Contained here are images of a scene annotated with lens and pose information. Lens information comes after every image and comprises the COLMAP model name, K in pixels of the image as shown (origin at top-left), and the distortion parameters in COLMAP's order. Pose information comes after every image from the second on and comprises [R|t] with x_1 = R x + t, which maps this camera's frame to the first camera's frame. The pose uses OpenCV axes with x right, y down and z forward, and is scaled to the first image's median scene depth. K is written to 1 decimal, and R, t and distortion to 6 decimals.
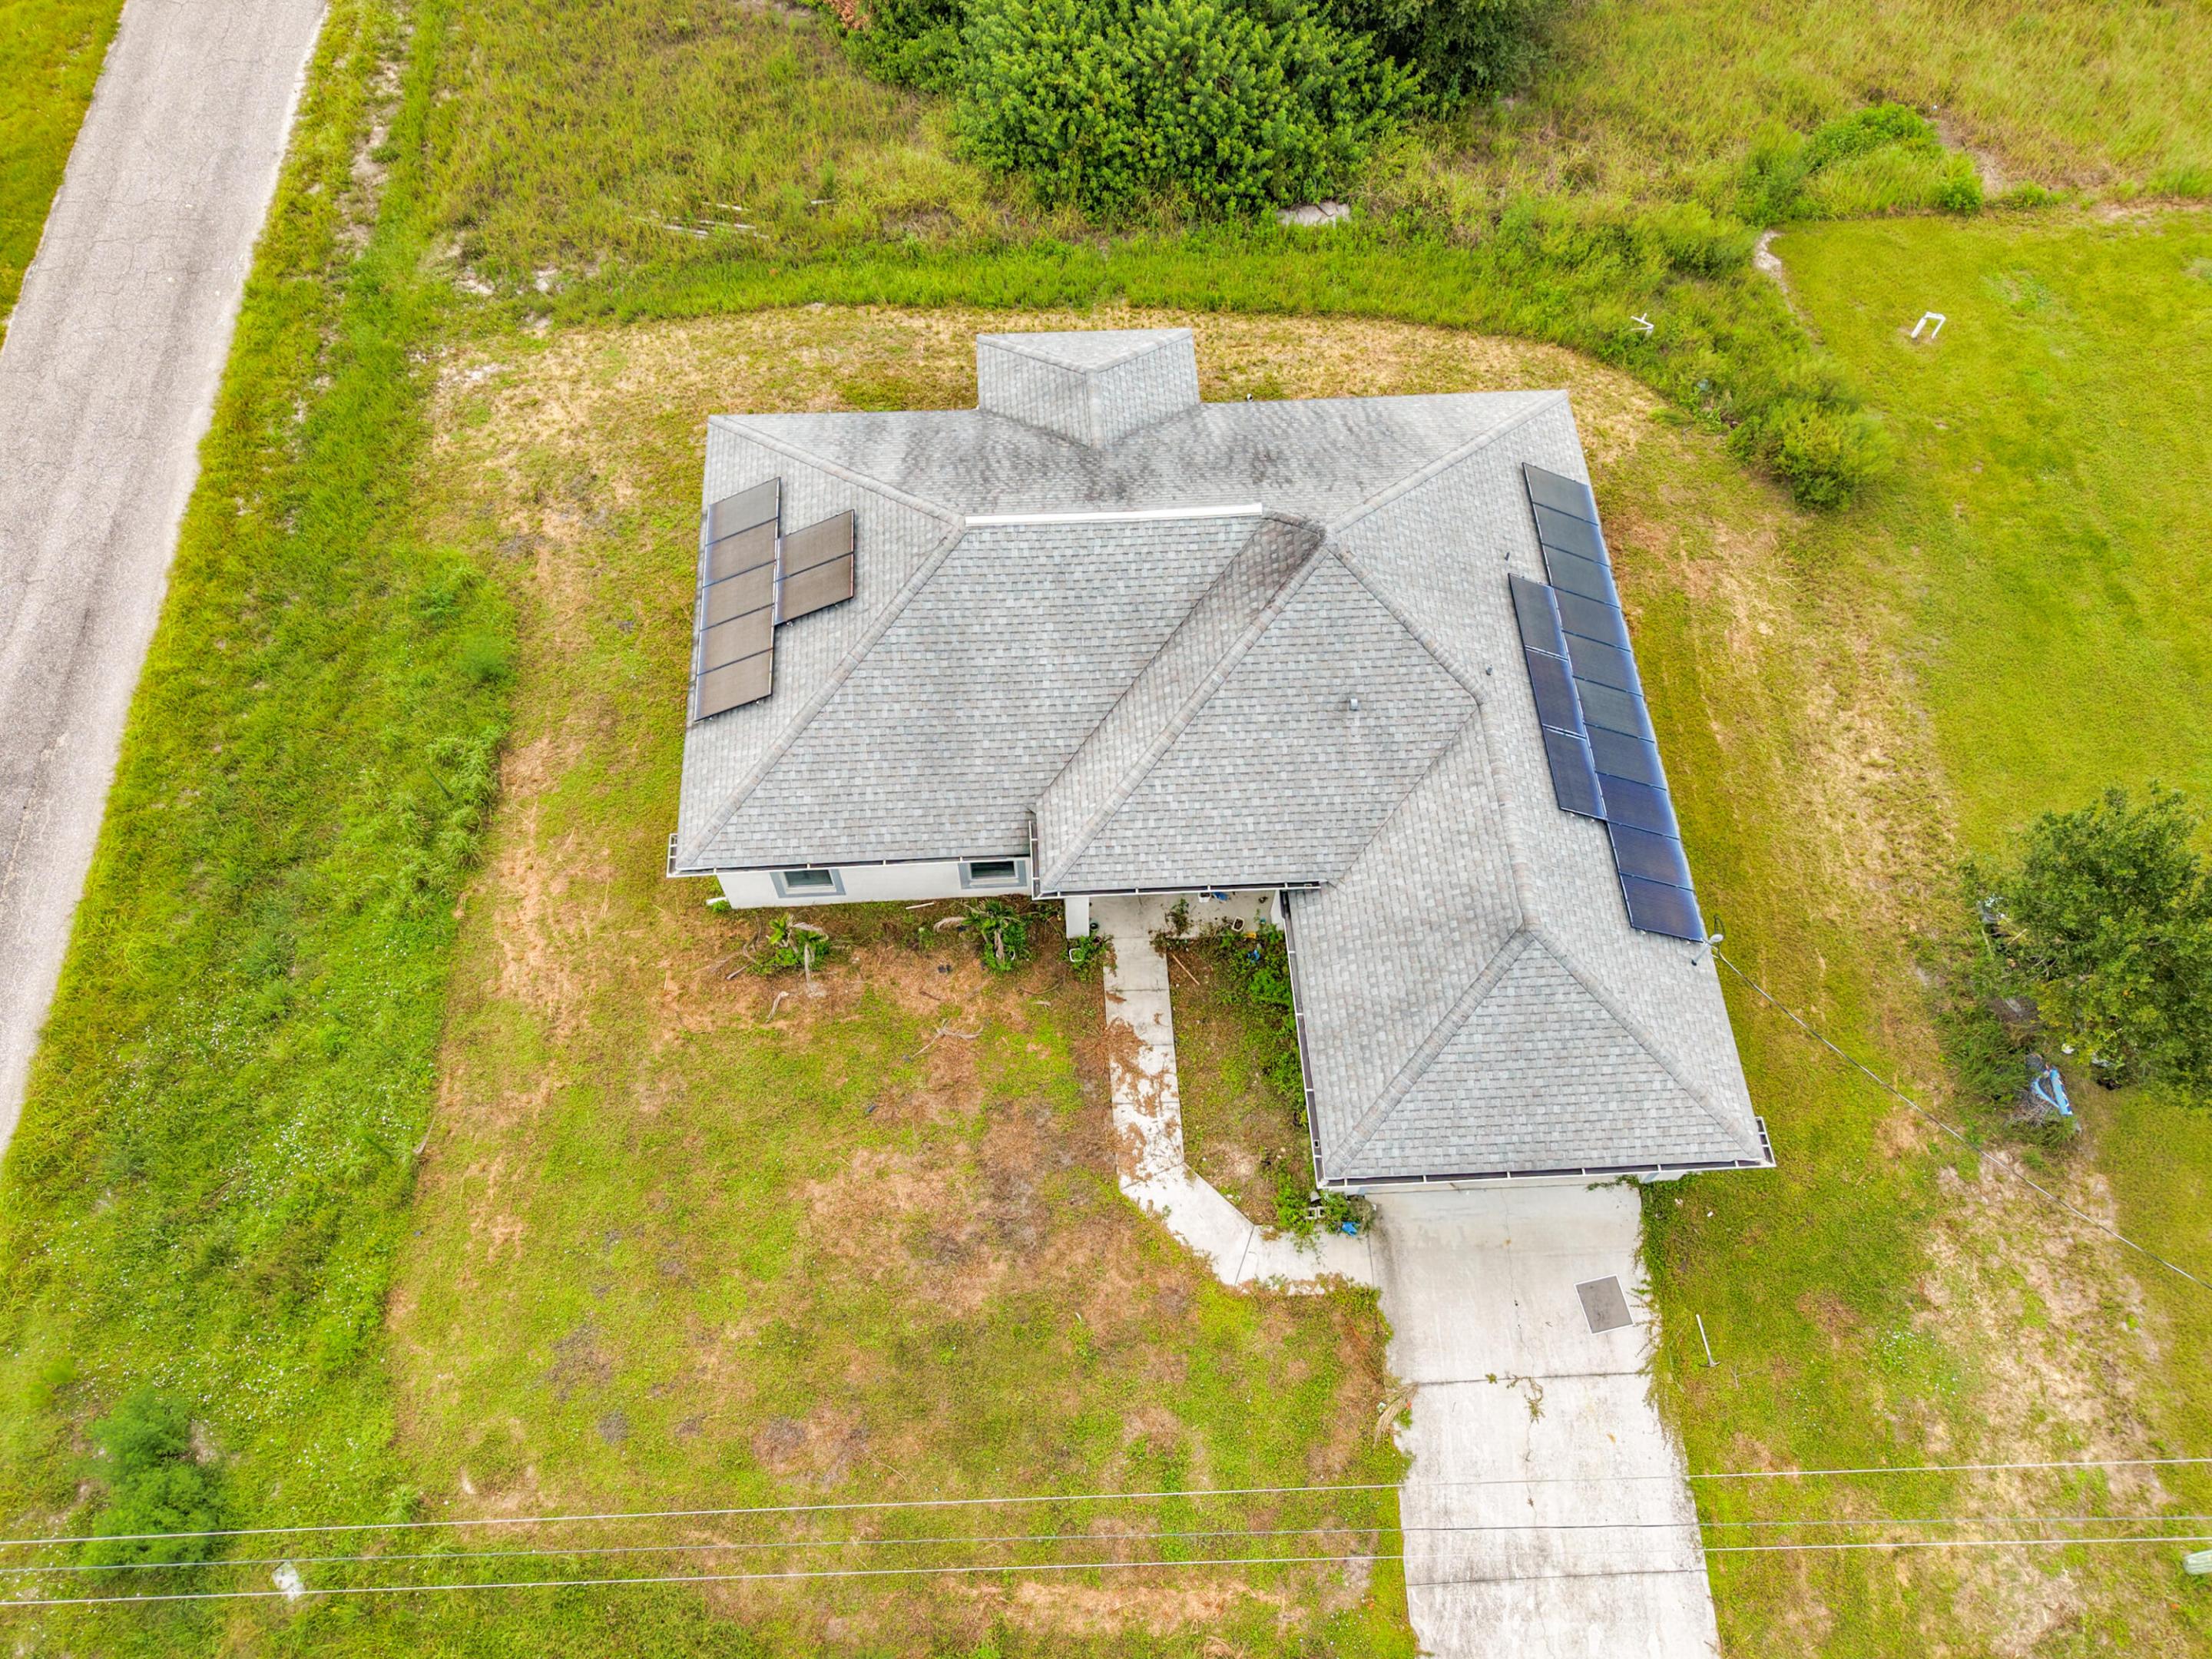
lens RADIAL K [[1565.8, 0, 1106.9], [0, 1565.8, 911.5], [0, 0, 1]] dist [0.027332, 0.001729]
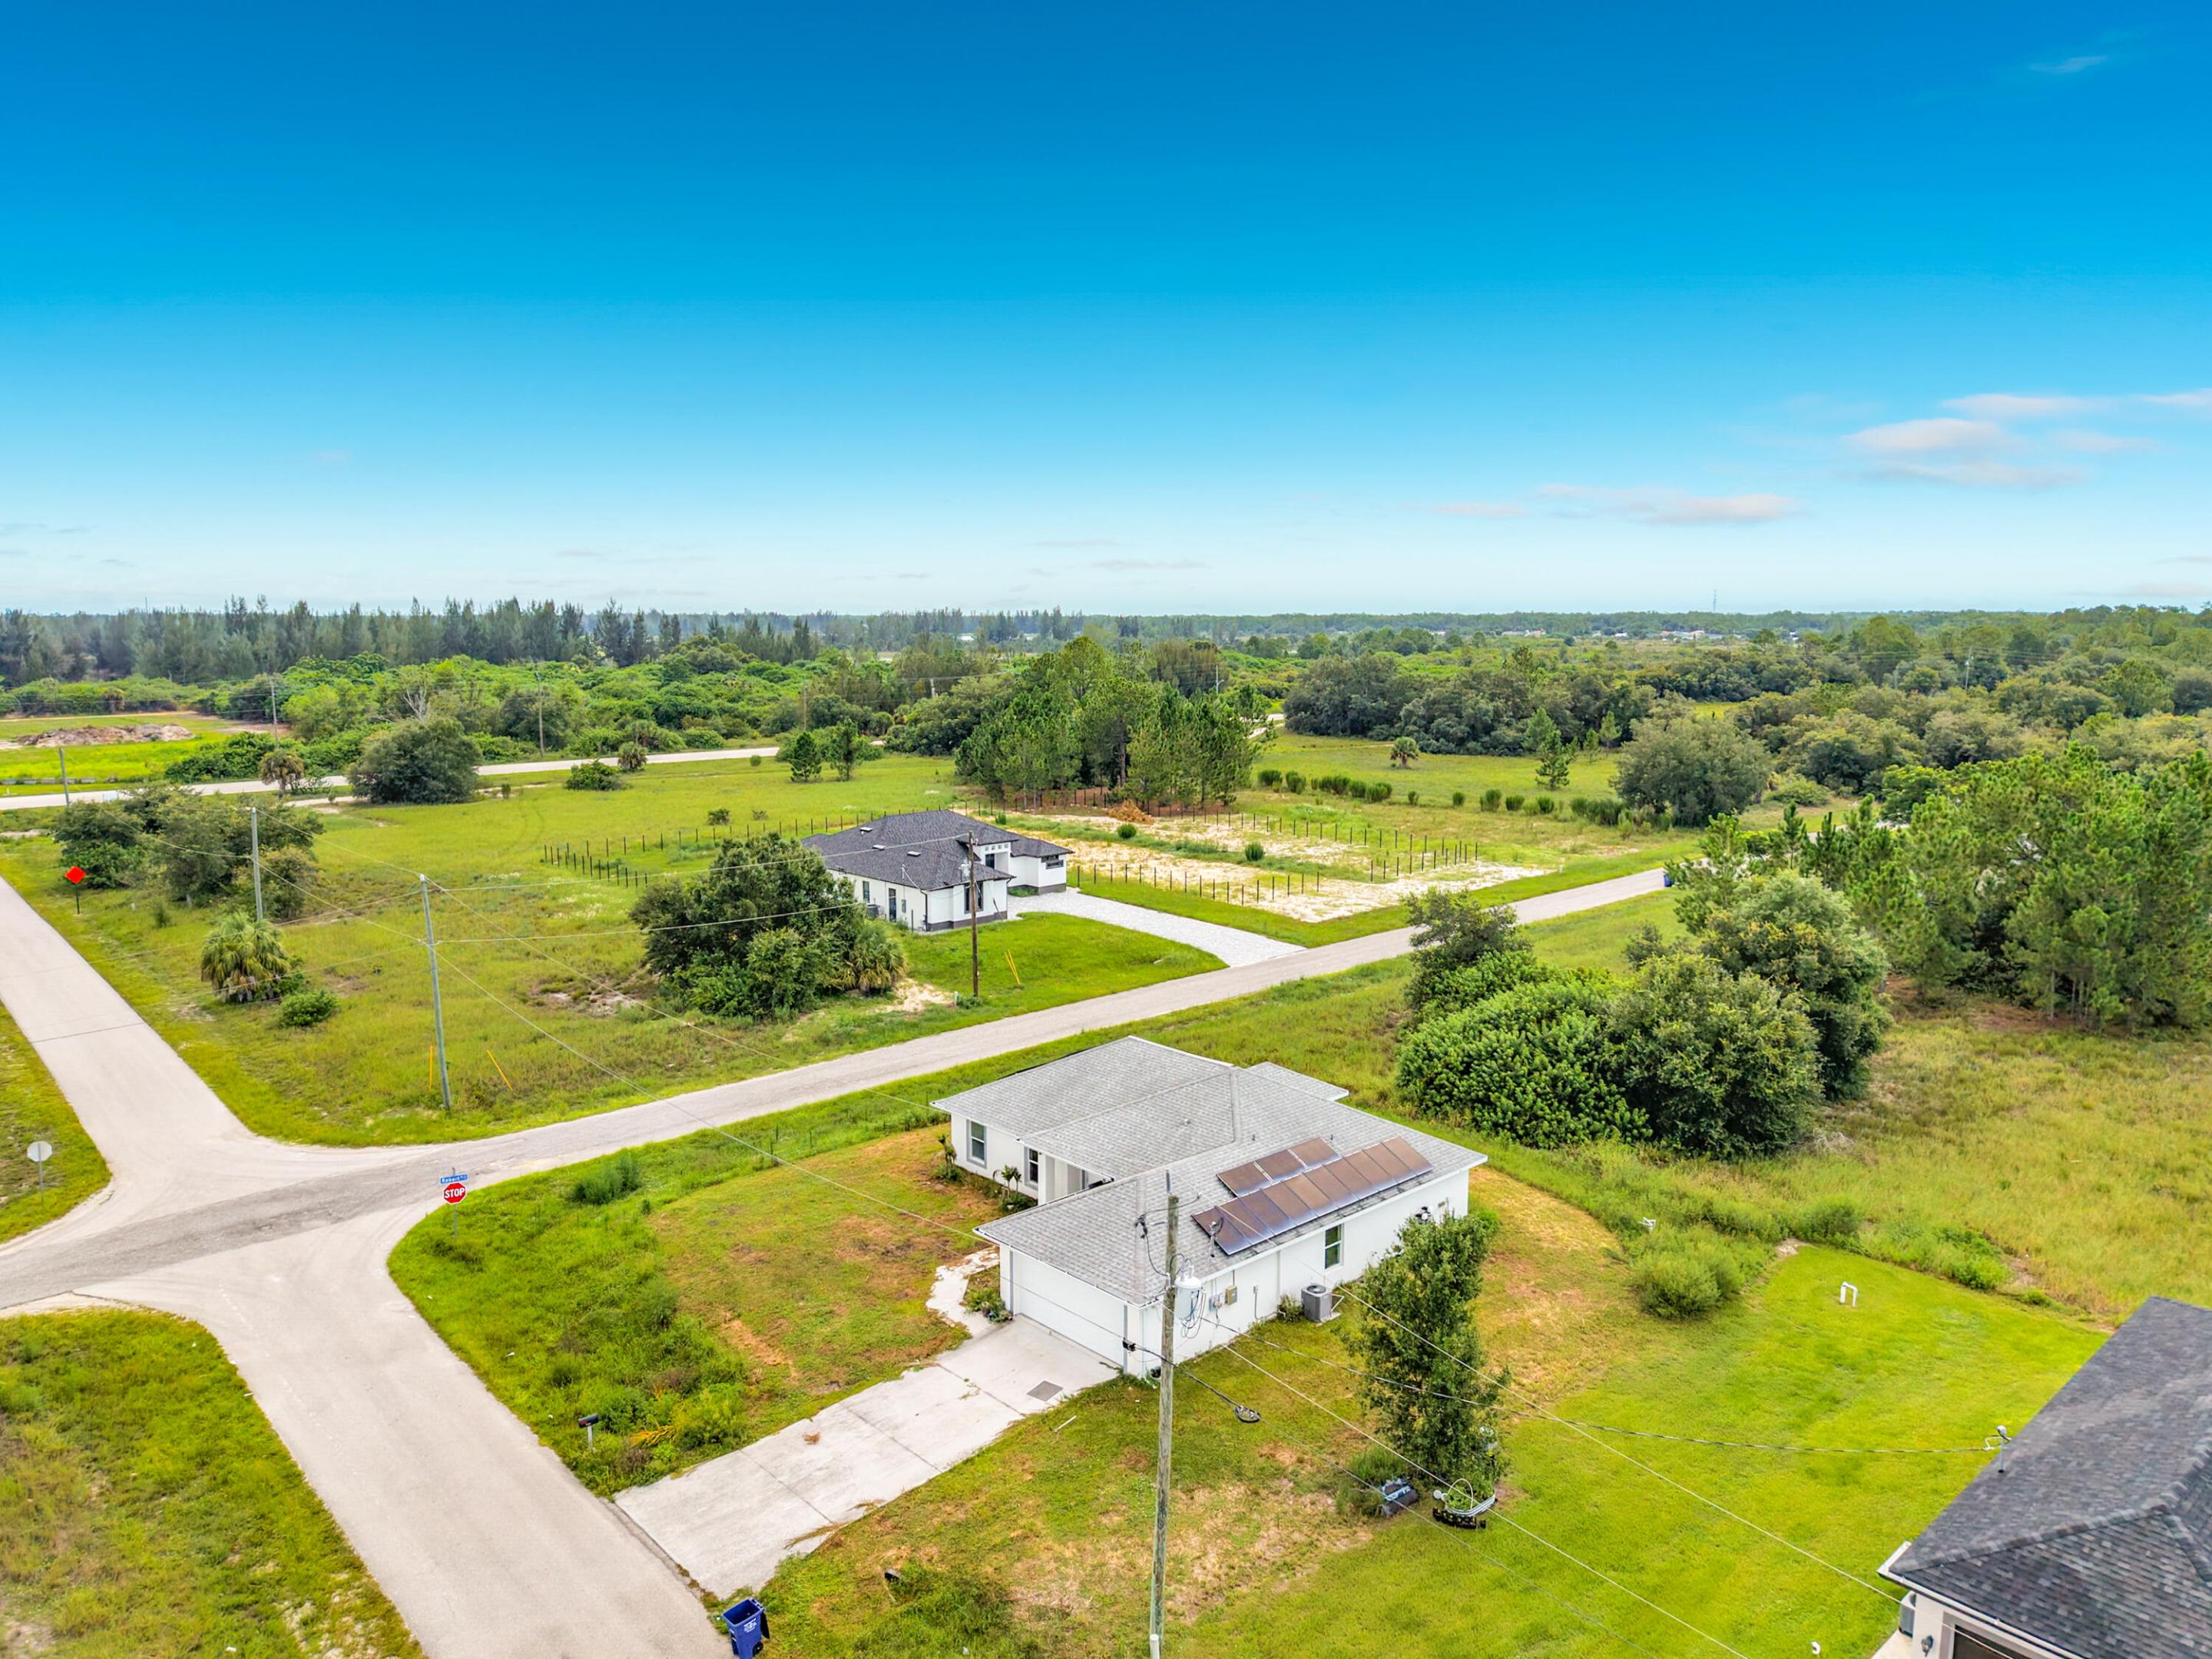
lens RADIAL K [[1500.3, 0, 1097.5], [0, 1500.3, 830.5], [0, 0, 1]] dist [0.021763, -0.041753]
pose [[0.633753, 0.093268, -0.767892, 1.486341], [-0.682710, 0.534166, -0.498572, 0.681295], [0.363681, 0.840219, 0.402204, -0.087587]]
